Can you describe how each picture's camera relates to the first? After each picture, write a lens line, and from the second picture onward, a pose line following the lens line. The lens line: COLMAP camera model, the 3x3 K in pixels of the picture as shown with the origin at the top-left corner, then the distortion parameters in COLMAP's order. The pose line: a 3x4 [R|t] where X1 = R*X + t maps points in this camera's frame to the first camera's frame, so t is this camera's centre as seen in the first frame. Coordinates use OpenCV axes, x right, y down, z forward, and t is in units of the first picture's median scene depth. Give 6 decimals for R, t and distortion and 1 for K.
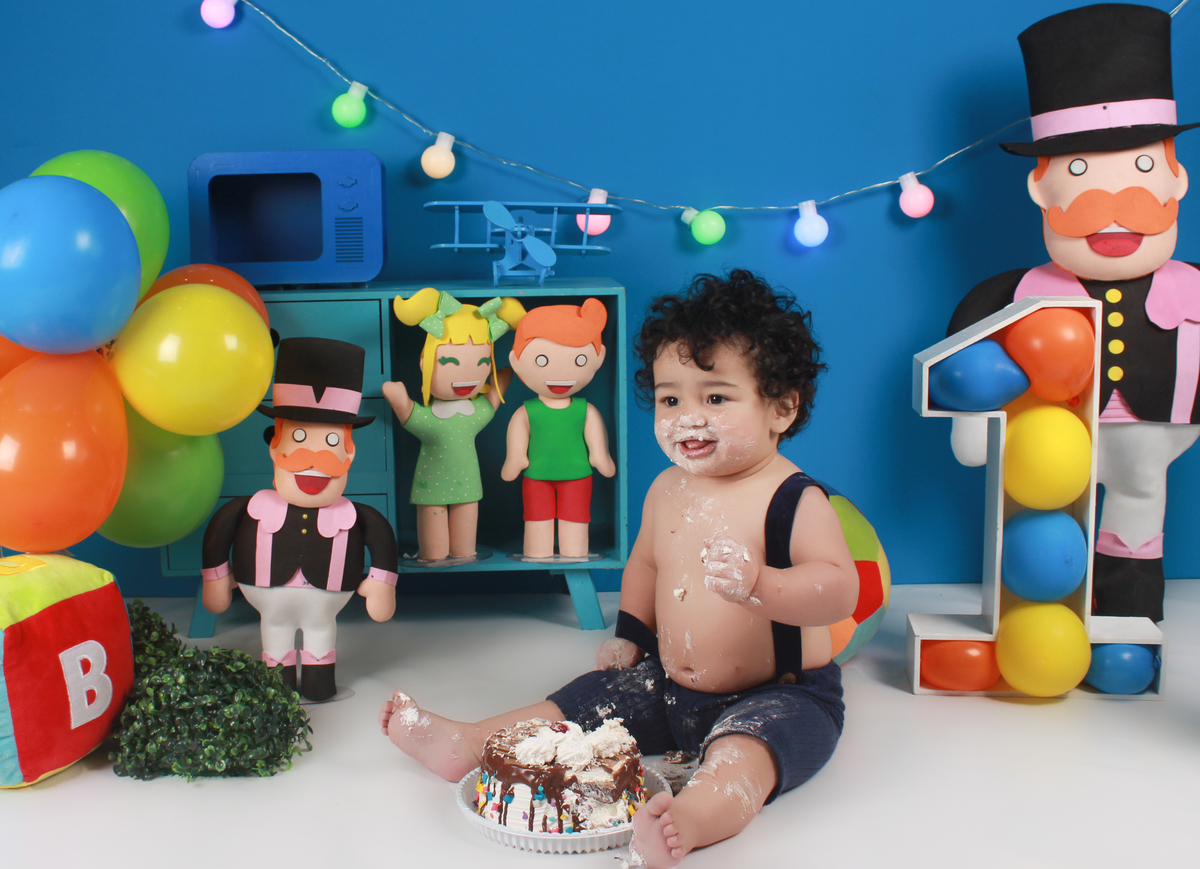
lens RADIAL K [[1611.9, 0, 471.5], [0, 1611.9, 408.9], [0, 0, 1]] dist [-0.093770, 0.000000]
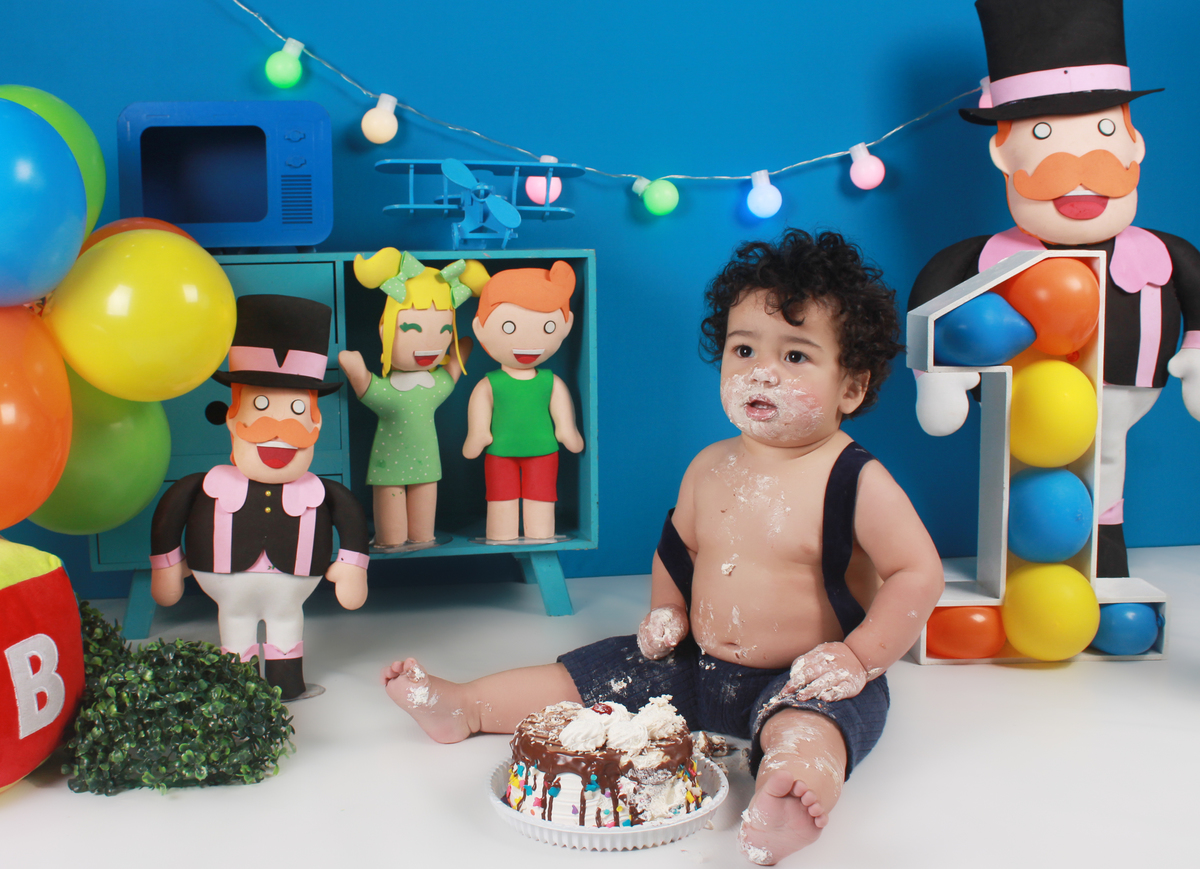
lens RADIAL K [[1494.5, 0, 522.5], [0, 1494.5, 414.1], [0, 0, 1]] dist [-0.092936, 0.000000]
pose [[0.986075, -0.012544, 0.165828, -0.095183], [0.016966, 0.999537, -0.025273, 0.043413], [-0.165435, 0.027734, 0.985831, 0.149079]]
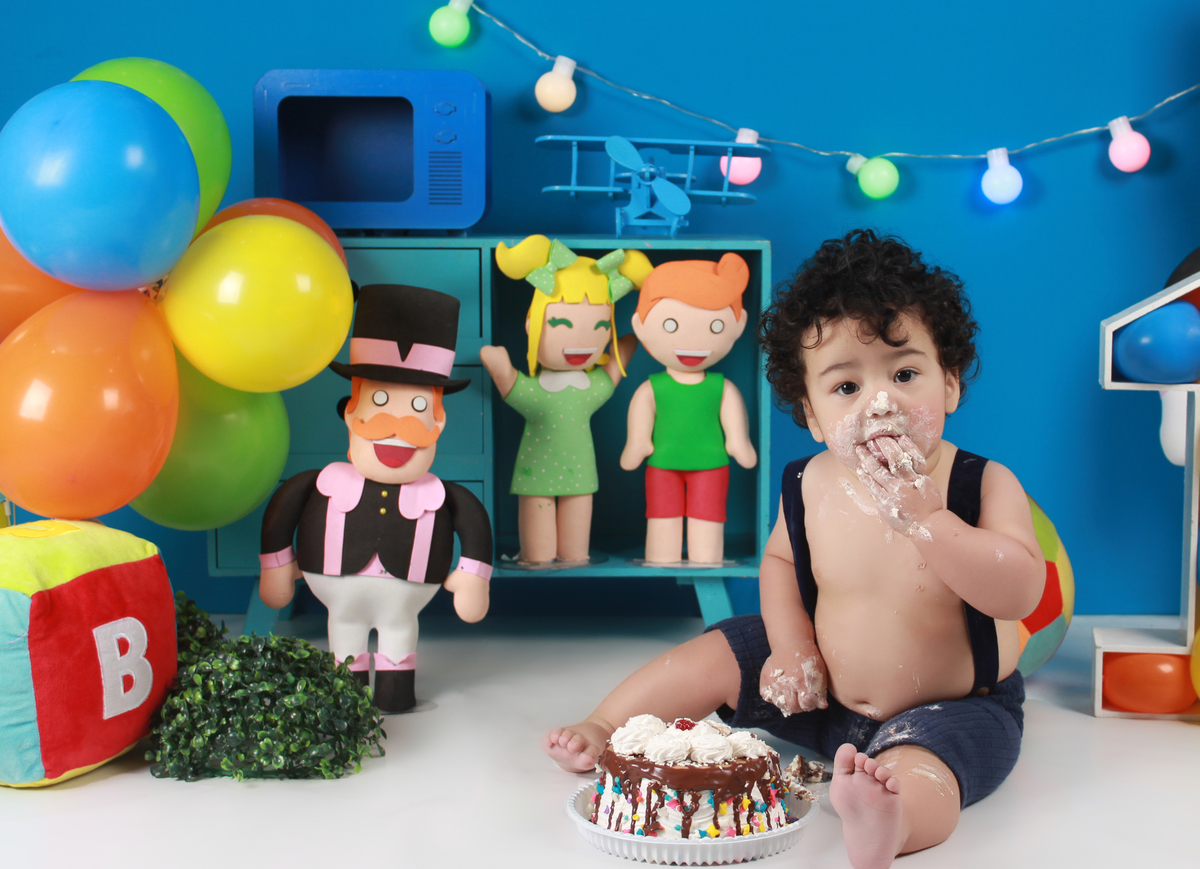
lens RADIAL K [[2324.2, 0, 698.7], [0, 2324.2, 417.4], [0, 0, 1]] dist [-0.005600, 0.000000]
pose [[0.999262, 0.022783, 0.030939, 0.022370], [-0.021641, 0.999089, -0.036777, 0.064146], [-0.031749, 0.036080, 0.998844, -0.220119]]
